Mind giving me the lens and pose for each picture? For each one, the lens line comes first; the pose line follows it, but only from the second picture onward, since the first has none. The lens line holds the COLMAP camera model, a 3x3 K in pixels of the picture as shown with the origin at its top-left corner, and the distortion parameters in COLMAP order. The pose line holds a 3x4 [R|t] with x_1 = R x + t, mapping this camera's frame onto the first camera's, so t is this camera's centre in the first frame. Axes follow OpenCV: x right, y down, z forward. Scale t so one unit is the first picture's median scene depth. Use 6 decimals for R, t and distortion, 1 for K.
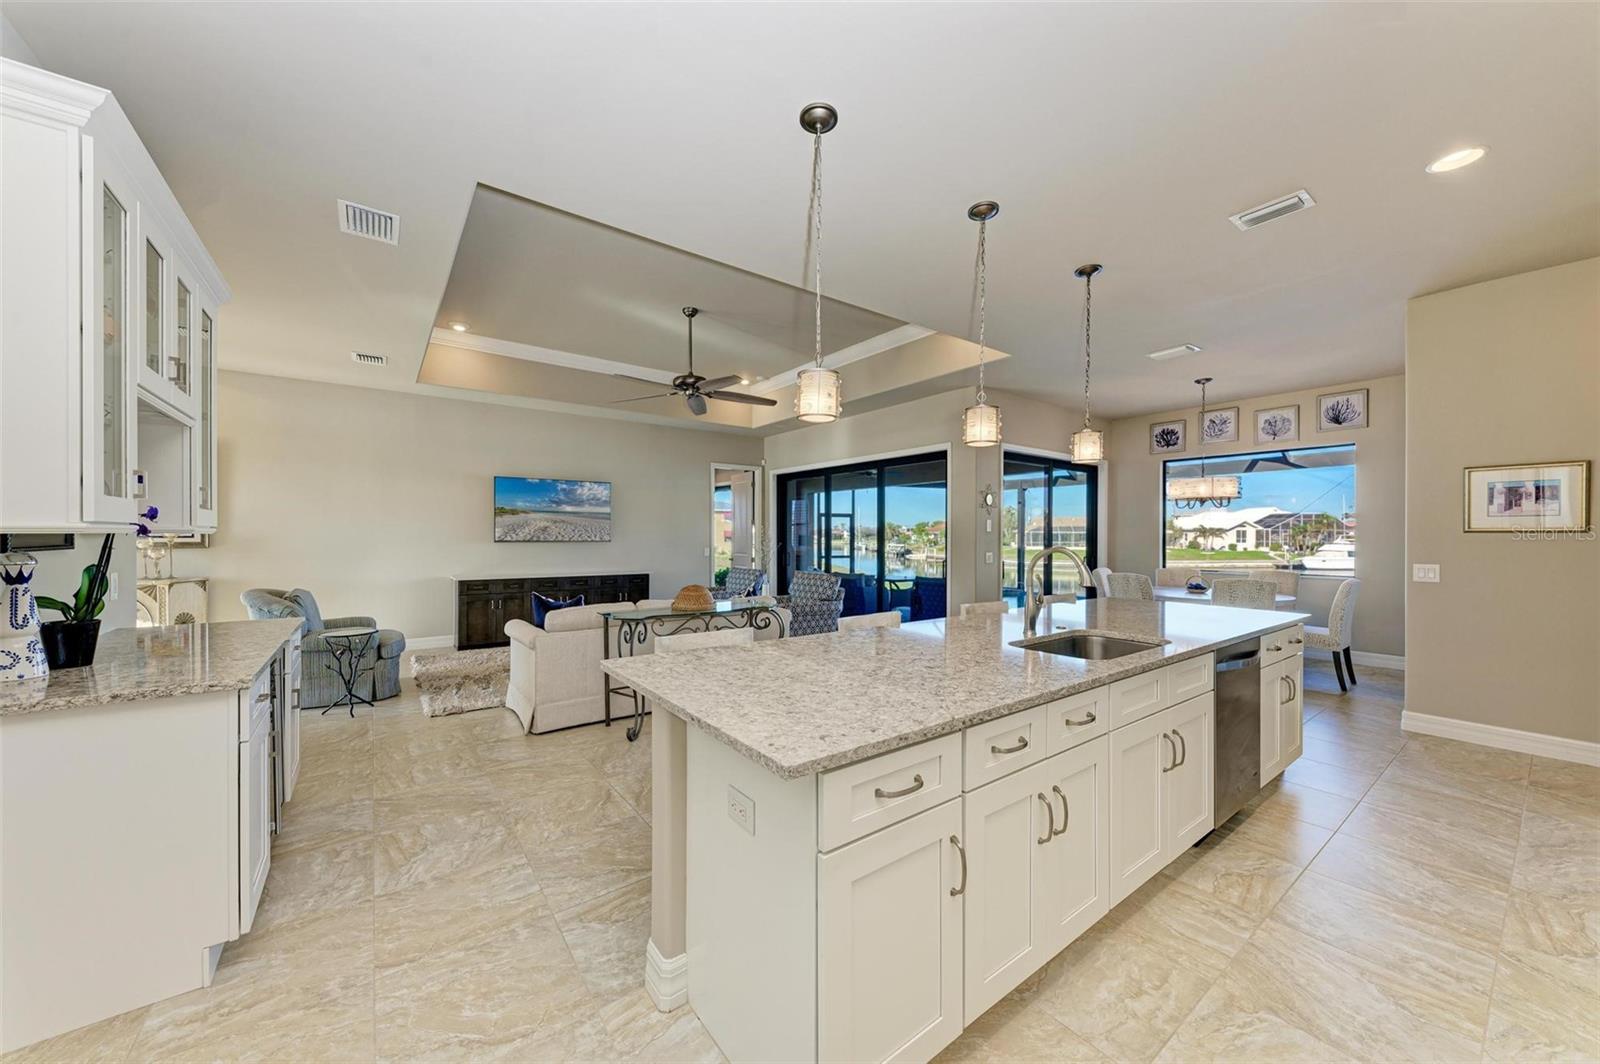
lens RADIAL K [[564.6, 0, 799.2], [0, 564.6, 538.8], [0, 0, 1]] dist [0.000440, -0.000022]
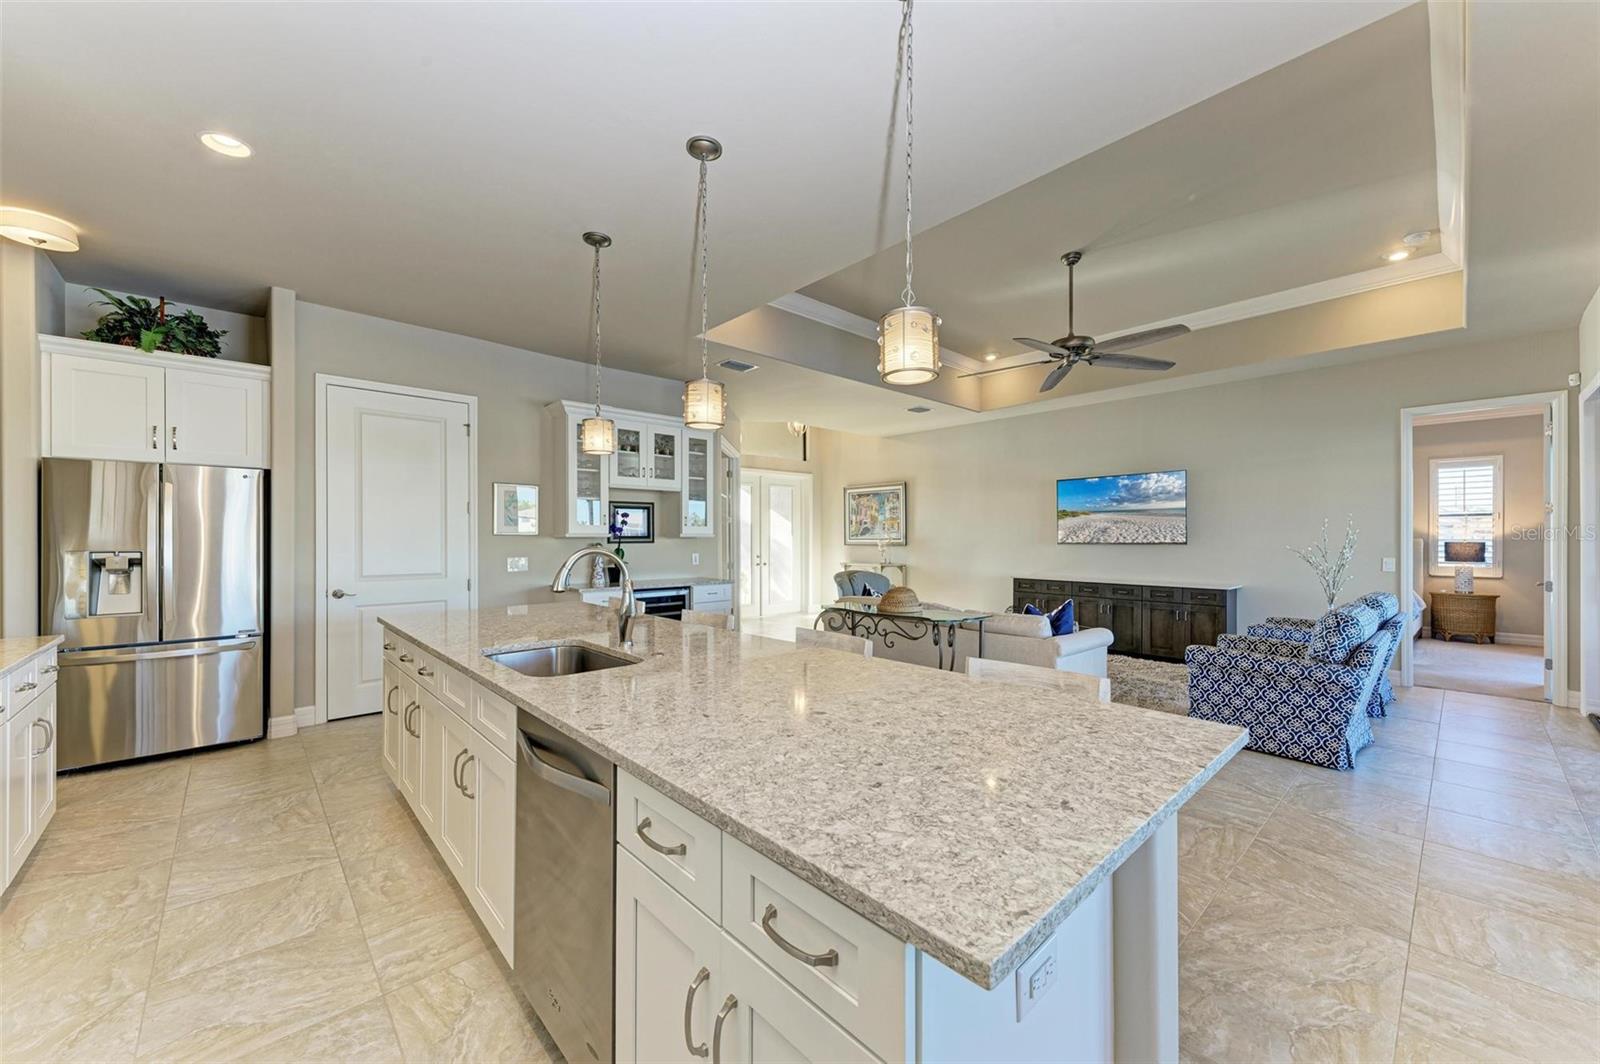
lens RADIAL K [[604.7, 0, 804.9], [0, 604.7, 535.6], [0, 0, 1]] dist [0.018358, -0.007069]
pose [[0.114614, -0.011344, -0.993345, 0.496826], [-0.001793, 0.999931, -0.011626, 0.003706], [0.993408, 0.003114, 0.114586, 0.418487]]
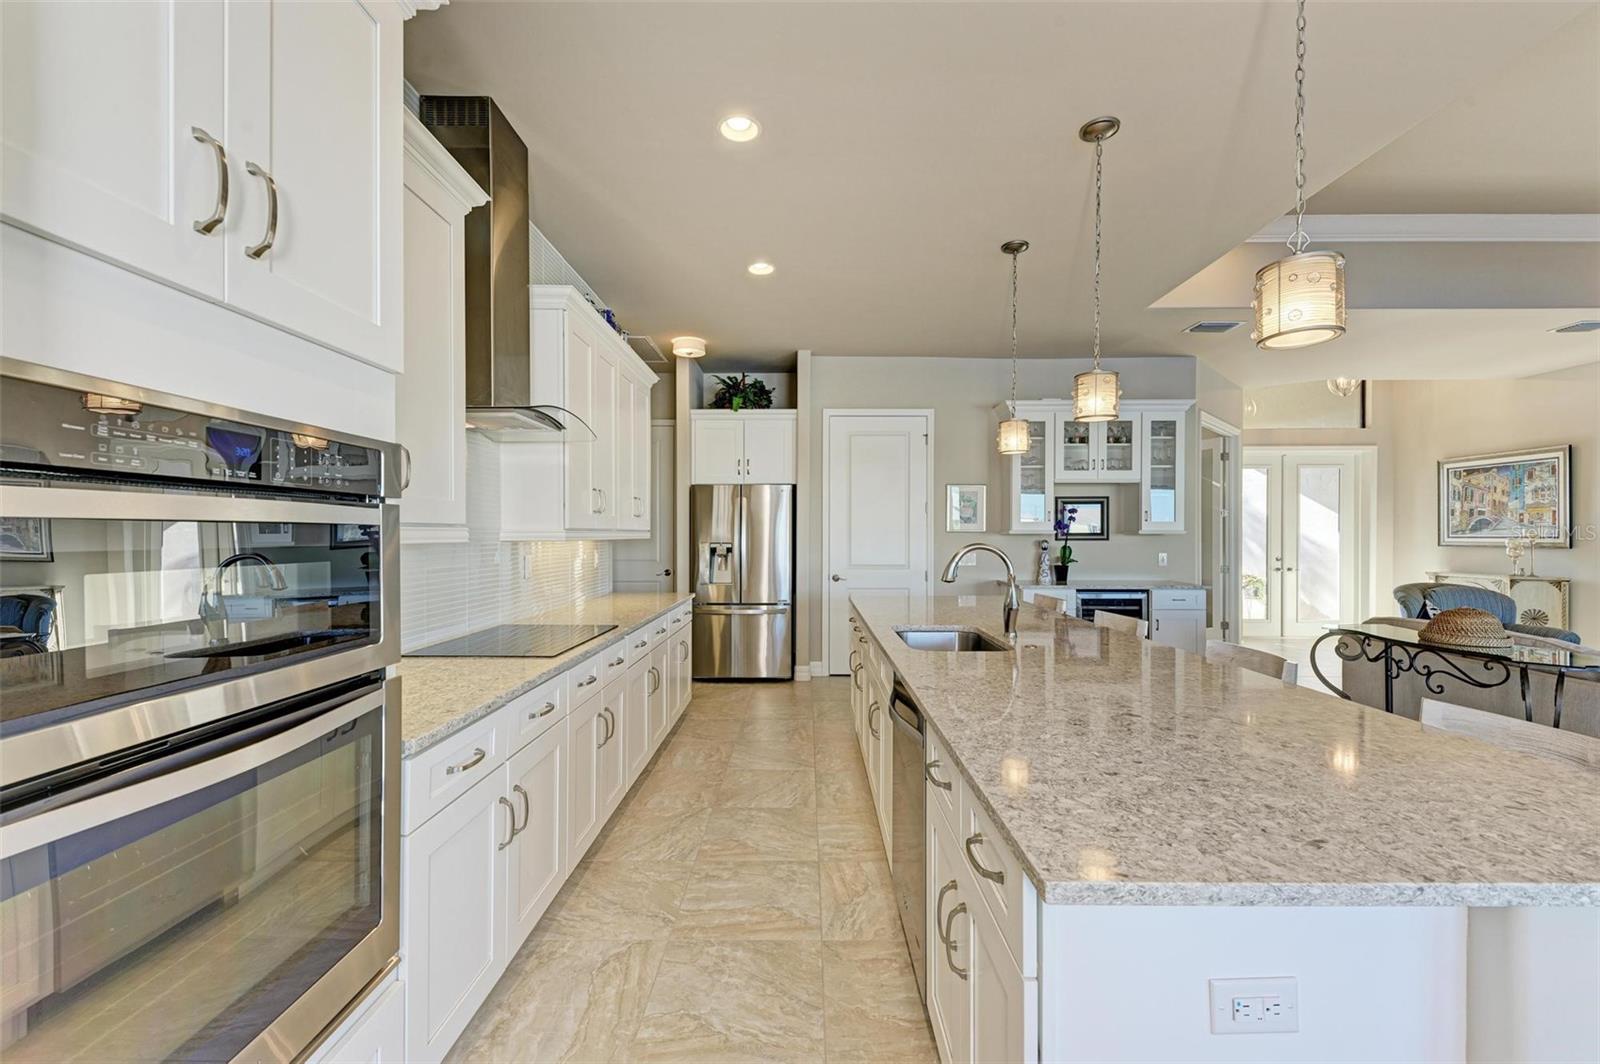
lens RADIAL K [[645.4, 0, 800.0], [0, 645.4, 532.0], [0, 0, 1]] dist [0.001812, -0.000284]
pose [[-0.601386, -0.011659, -0.798874, 0.529904], [-0.008828, 0.999929, -0.007948, 0.003739], [0.798910, 0.002272, -0.601446, 0.488768]]
